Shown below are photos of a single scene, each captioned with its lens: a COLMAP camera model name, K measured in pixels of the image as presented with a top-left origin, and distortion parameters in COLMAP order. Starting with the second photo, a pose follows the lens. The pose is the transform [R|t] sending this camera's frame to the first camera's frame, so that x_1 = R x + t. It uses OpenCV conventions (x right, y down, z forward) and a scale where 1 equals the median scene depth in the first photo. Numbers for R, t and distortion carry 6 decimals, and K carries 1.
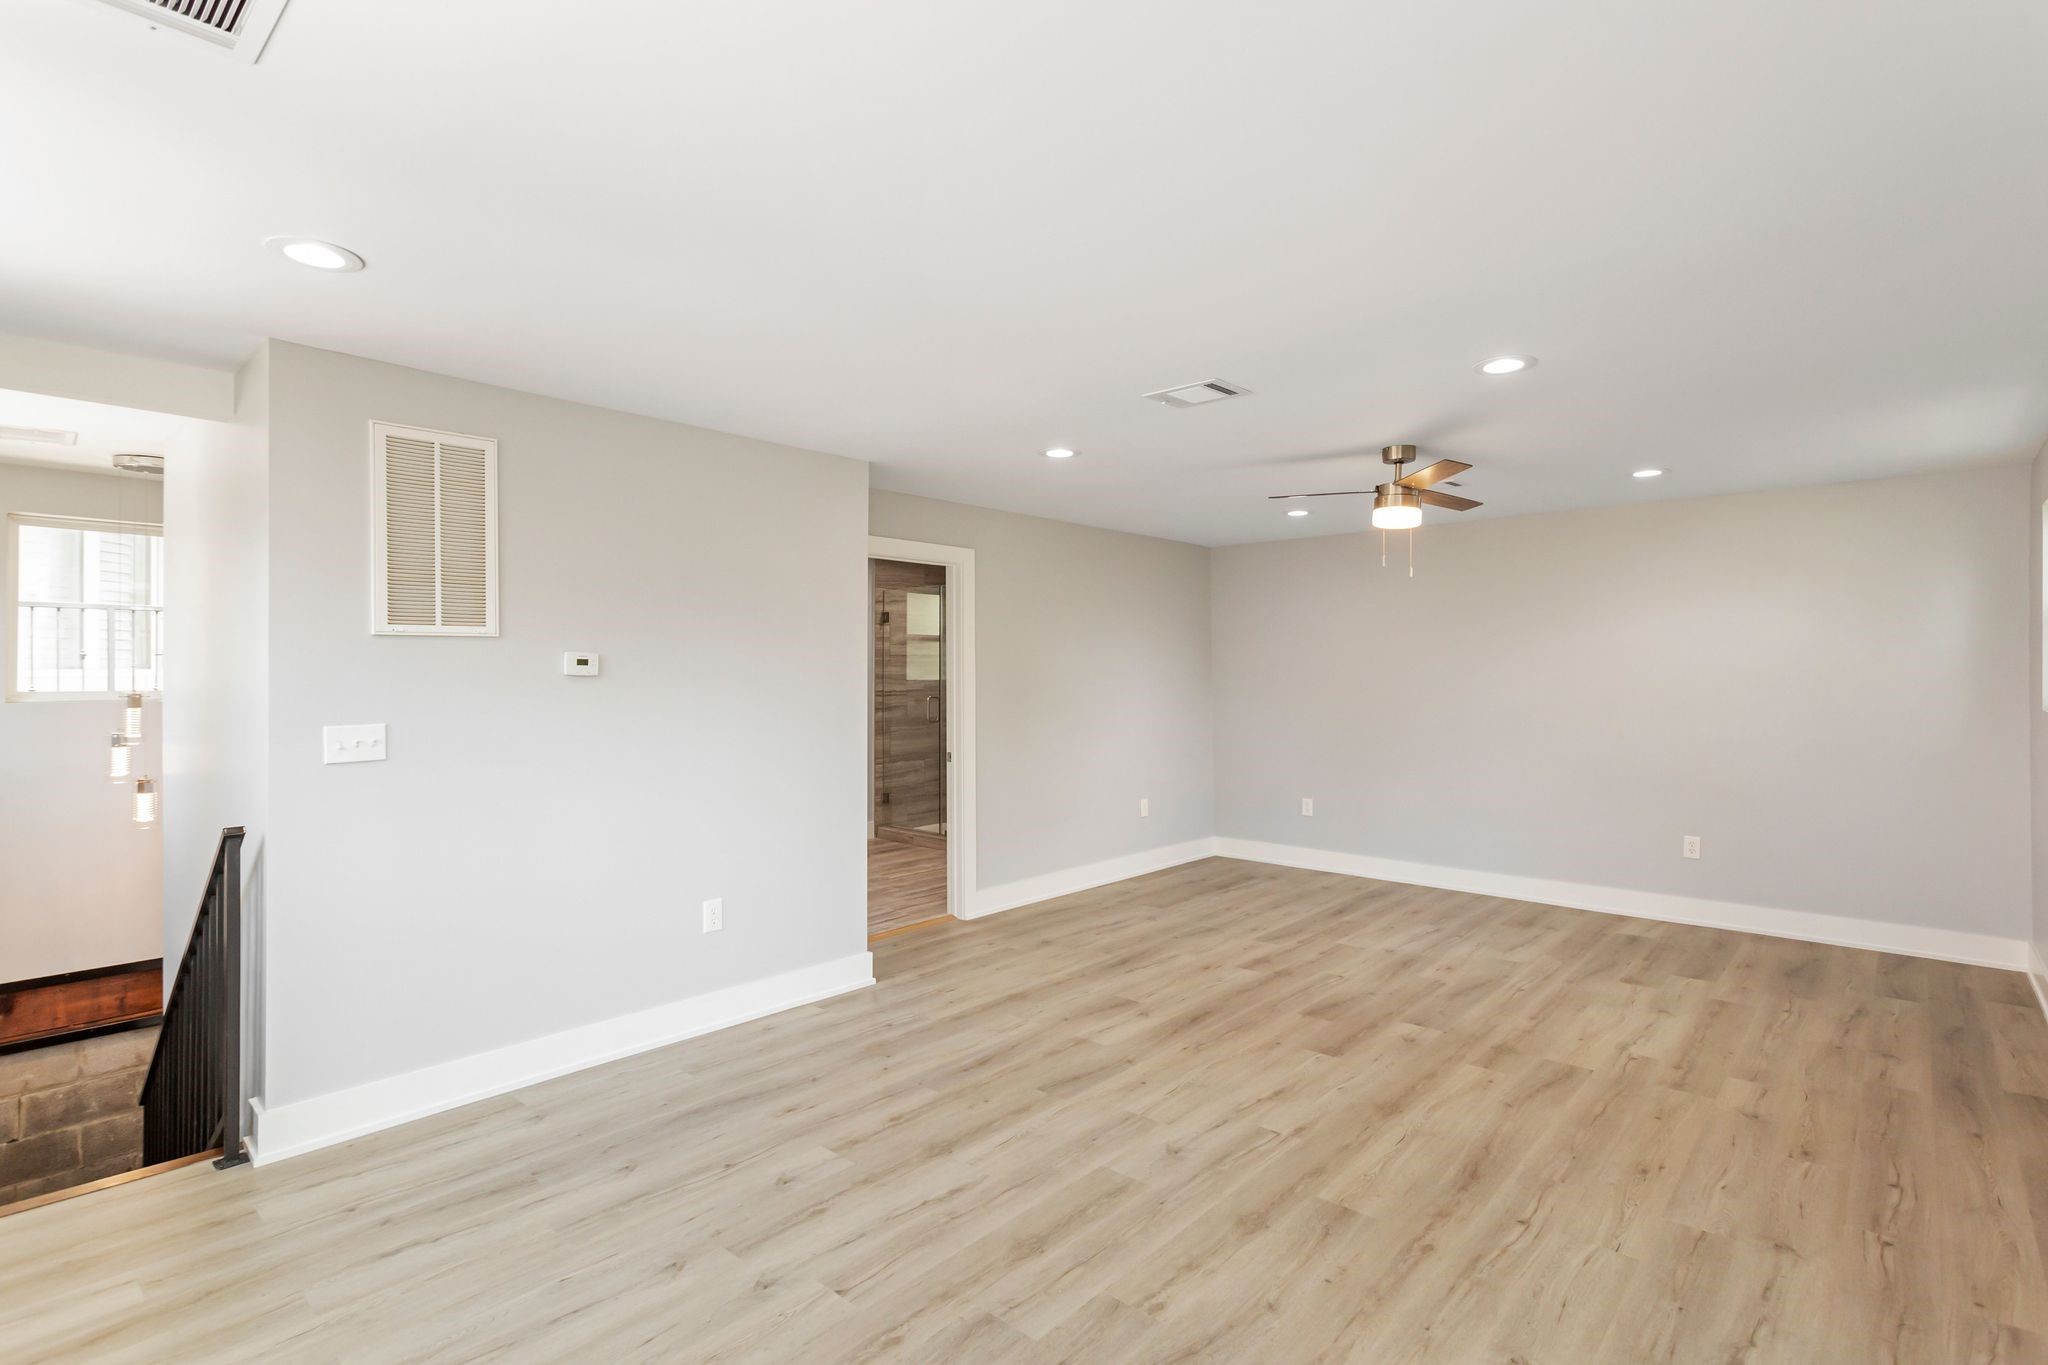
lens RADIAL K [[1005.6, 0, 1024.0], [0, 1005.6, 682.5], [0, 0, 1]] dist [-0.021074, -0.000100]
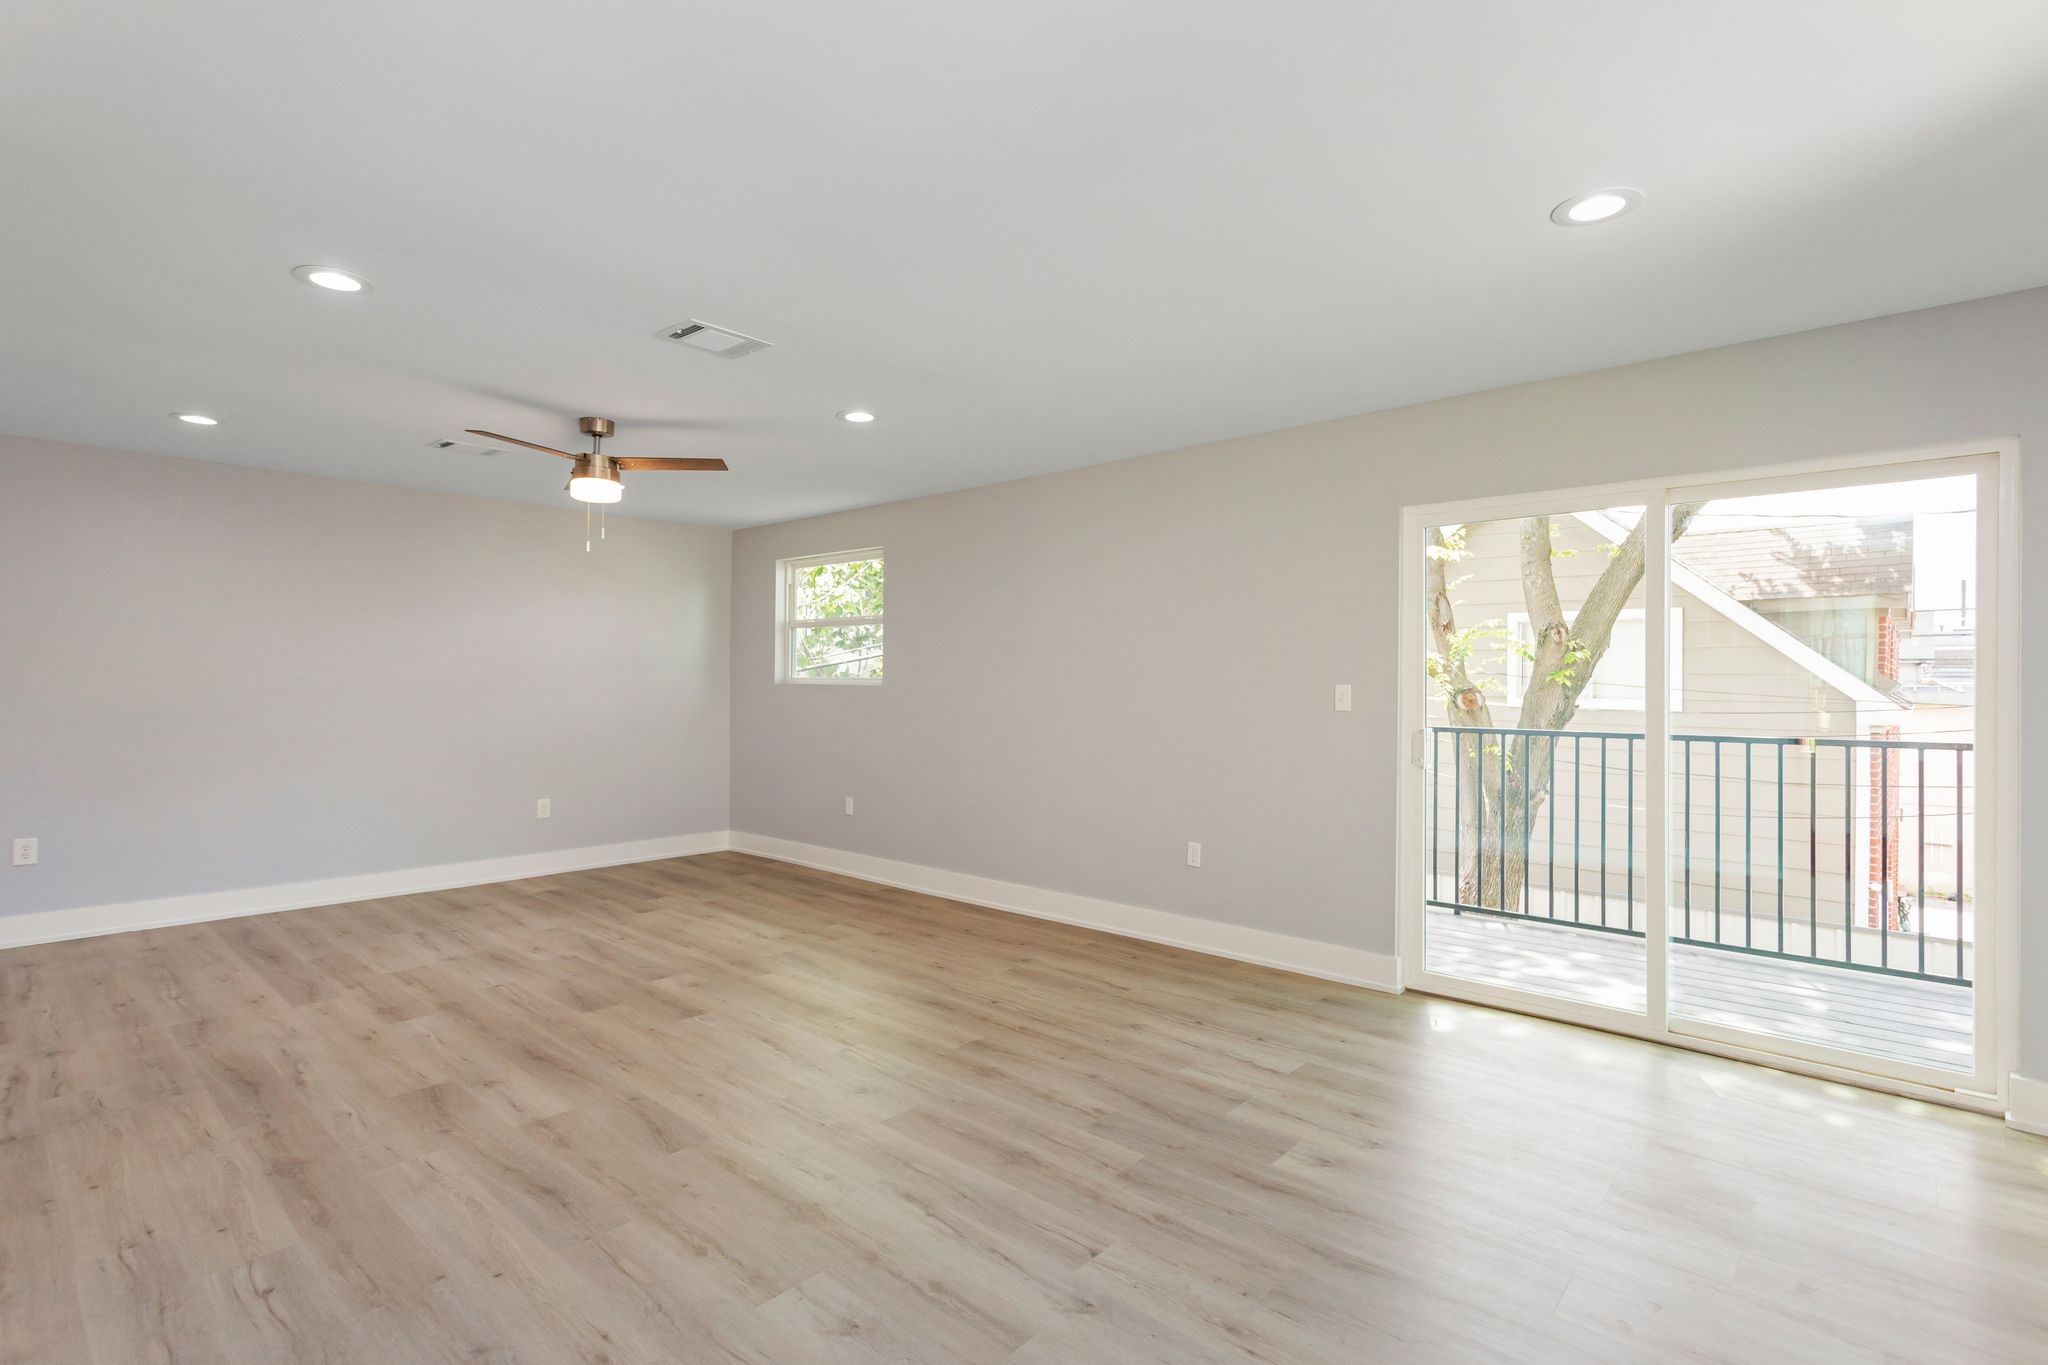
lens RADIAL K [[1005.6, 0, 1024.0], [0, 1005.6, 682.5], [0, 0, 1]] dist [-0.021074, -0.000100]
pose [[-0.005816, -0.024821, 0.999675, -1.184659], [0.004621, 0.999681, 0.024848, 0.008393], [-0.999972, 0.004764, -0.005700, 1.078973]]
